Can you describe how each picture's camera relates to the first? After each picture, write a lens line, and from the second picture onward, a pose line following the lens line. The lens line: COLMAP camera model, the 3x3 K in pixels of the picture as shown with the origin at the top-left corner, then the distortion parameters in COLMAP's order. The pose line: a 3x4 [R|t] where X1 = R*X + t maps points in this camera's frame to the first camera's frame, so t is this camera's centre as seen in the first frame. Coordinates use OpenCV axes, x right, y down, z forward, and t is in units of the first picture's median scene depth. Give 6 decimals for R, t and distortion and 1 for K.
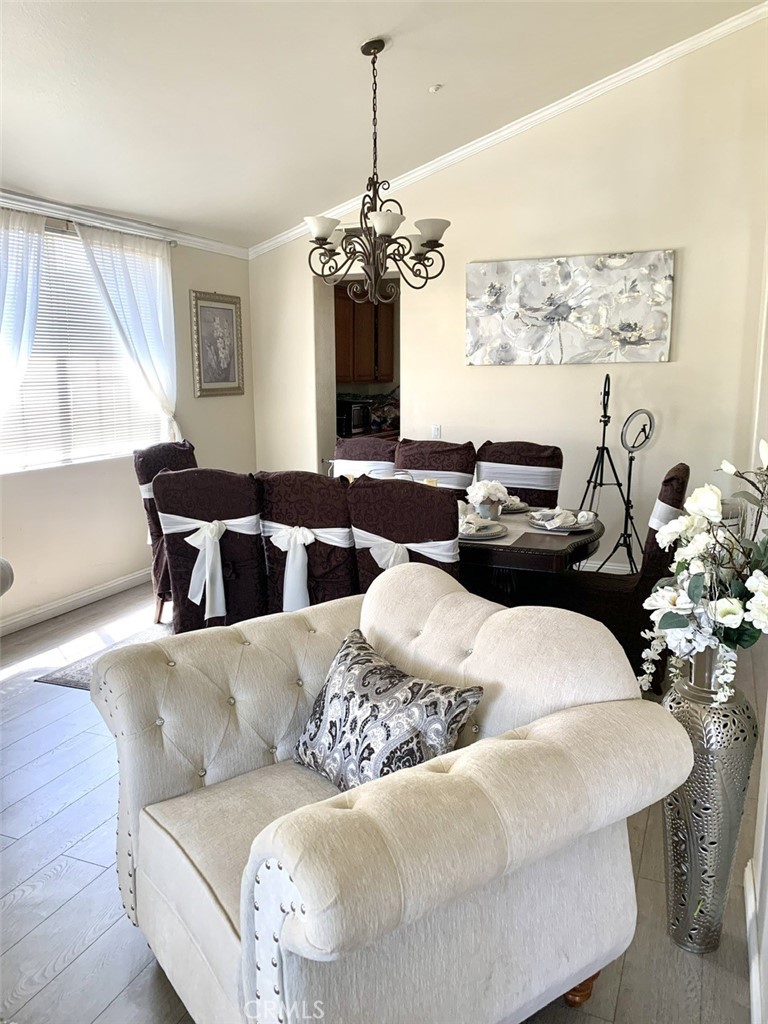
lens RADIAL K [[787.7, 0, 384.0], [0, 787.7, 512.0], [0, 0, 1]] dist [0.014666, 0.000388]
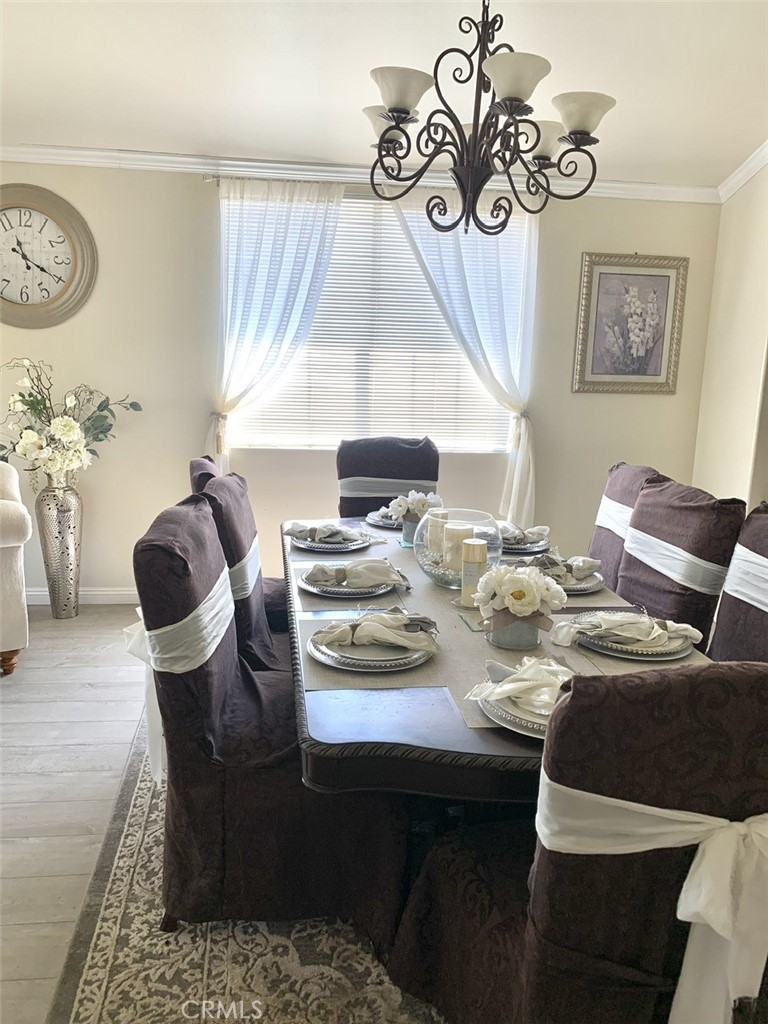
lens RADIAL K [[787.7, 0, 384.0], [0, 787.7, 512.0], [0, 0, 1]] dist [0.014666, 0.000388]
pose [[0.504998, 0.190408, -0.841856, 0.339779], [-0.190606, 0.975885, 0.106385, -0.074739], [0.841811, 0.106739, 0.529113, 0.432369]]
